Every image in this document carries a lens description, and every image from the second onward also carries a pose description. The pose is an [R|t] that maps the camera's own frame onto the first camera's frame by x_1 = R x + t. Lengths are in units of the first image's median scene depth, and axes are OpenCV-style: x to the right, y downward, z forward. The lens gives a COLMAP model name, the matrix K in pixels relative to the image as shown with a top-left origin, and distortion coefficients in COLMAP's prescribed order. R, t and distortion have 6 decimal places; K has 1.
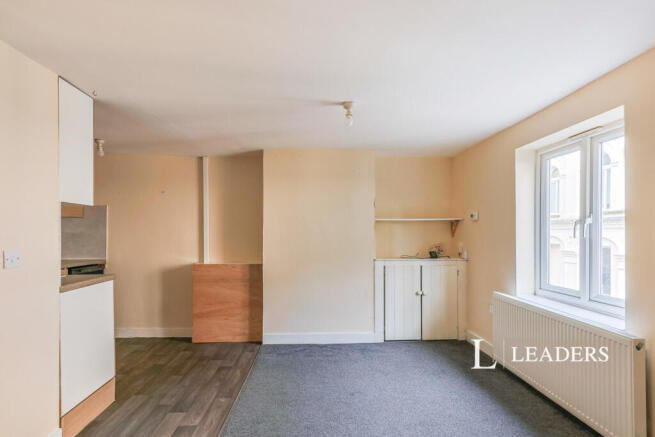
lens RADIAL K [[348.2, 0, 328.9], [0, 348.2, 235.4], [0, 0, 1]] dist [0.000354, 0.001068]
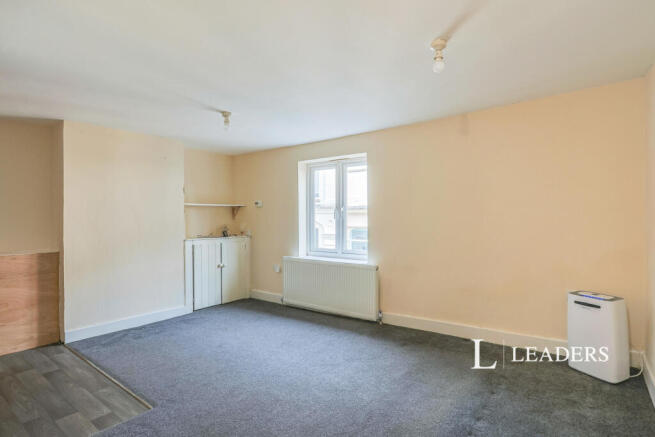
lens RADIAL K [[327.0, 0, 328.2], [0, 327.0, 217.2], [0, 0, 1]] dist [-0.012879, 0.000517]
pose [[0.651395, -0.001896, 0.758737, -0.365812], [0.007047, 0.999969, -0.003552, 0.003822], [-0.758706, 0.007660, 0.651388, -0.030299]]
